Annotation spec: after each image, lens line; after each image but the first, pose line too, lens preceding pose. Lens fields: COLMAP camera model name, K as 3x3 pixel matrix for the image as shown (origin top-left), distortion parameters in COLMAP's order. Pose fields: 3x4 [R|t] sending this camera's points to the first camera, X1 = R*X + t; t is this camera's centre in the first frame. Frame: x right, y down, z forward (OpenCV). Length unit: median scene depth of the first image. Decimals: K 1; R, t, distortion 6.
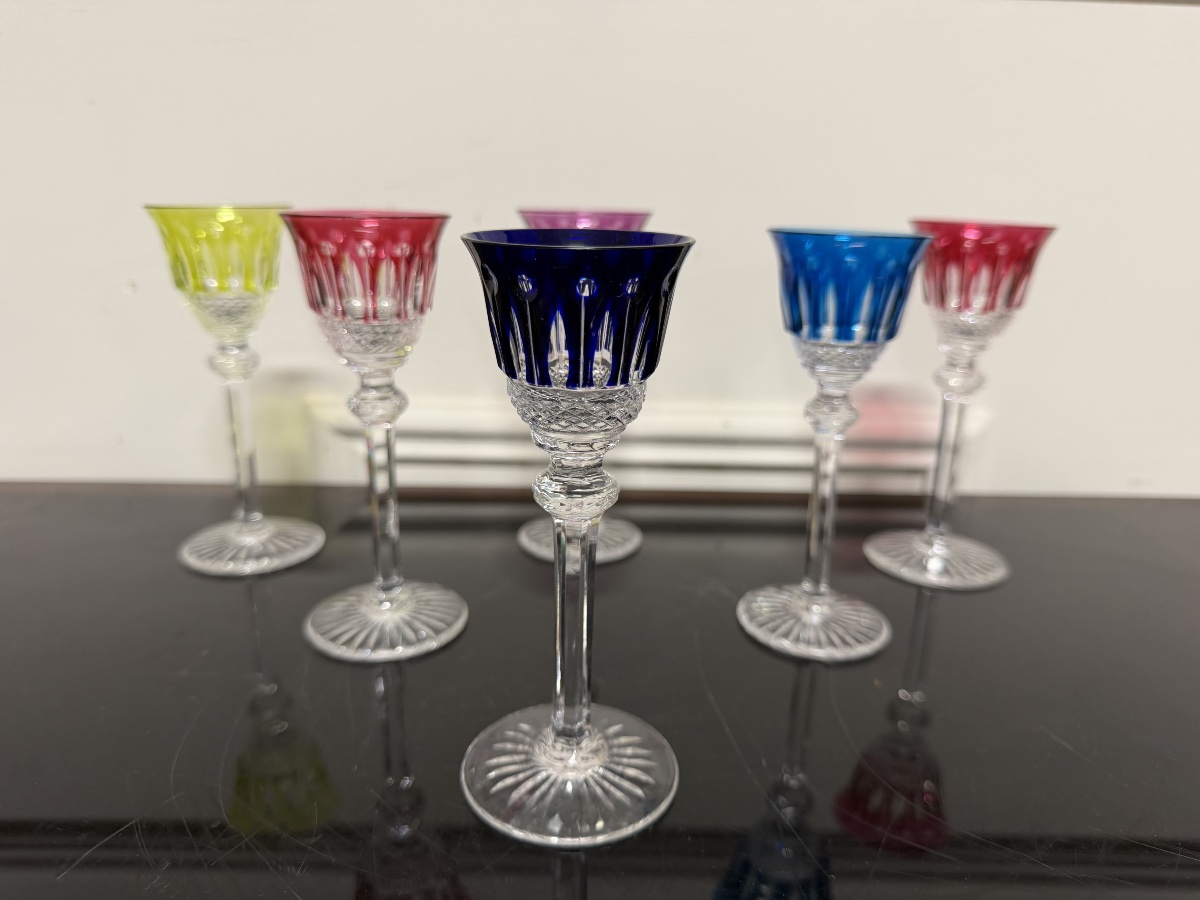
lens RADIAL K [[862.1, 0, 595.8], [0, 862.1, 452.7], [0, 0, 1]] dist [0.017697, -0.031505]
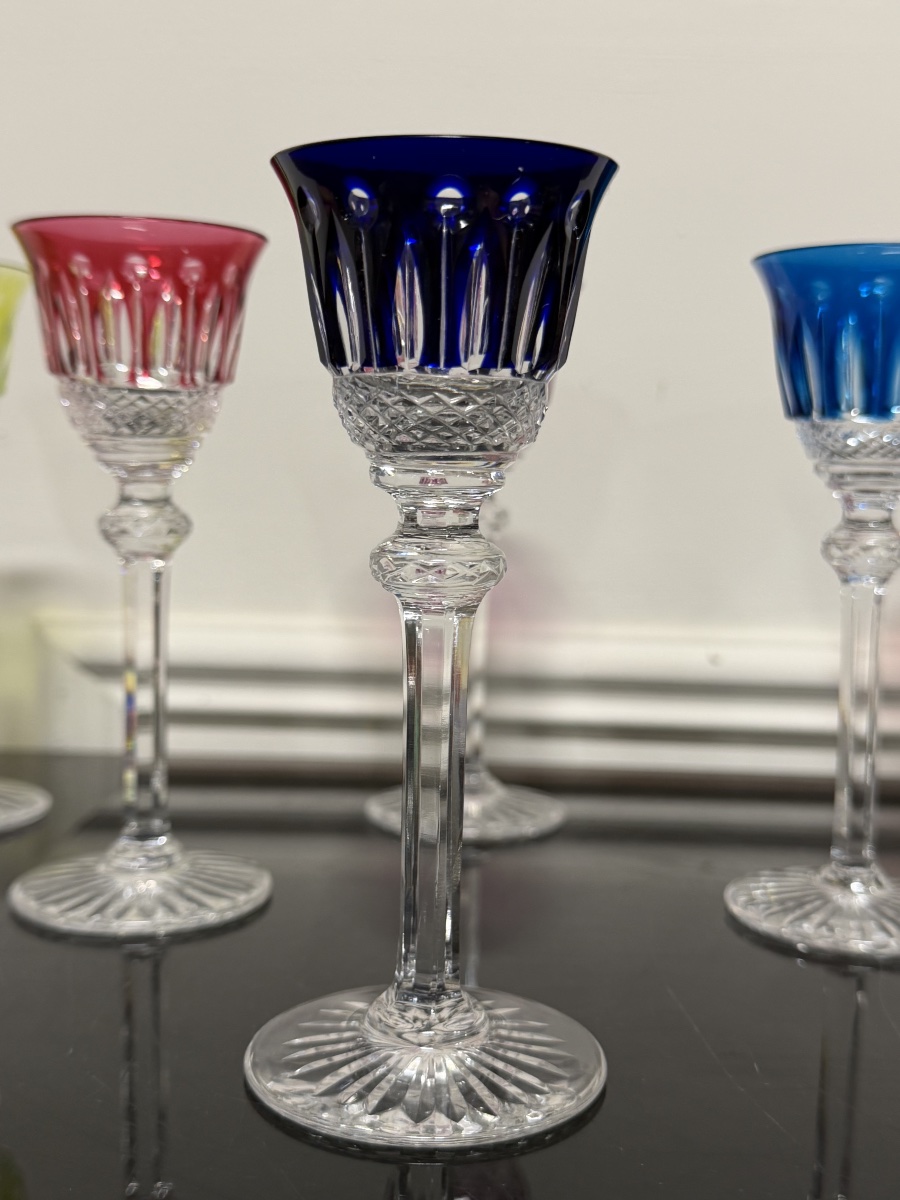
lens RADIAL K [[1447.9, 0, 437.1], [0, 1447.9, 611.1], [0, 0, 1]] dist [0.115804, 0.000000]
pose [[0.998149, 0.005636, -0.060549, 0.030838], [-0.016827, 0.982417, -0.185938, 0.204269], [0.058437, 0.186612, 0.980694, -0.038920]]
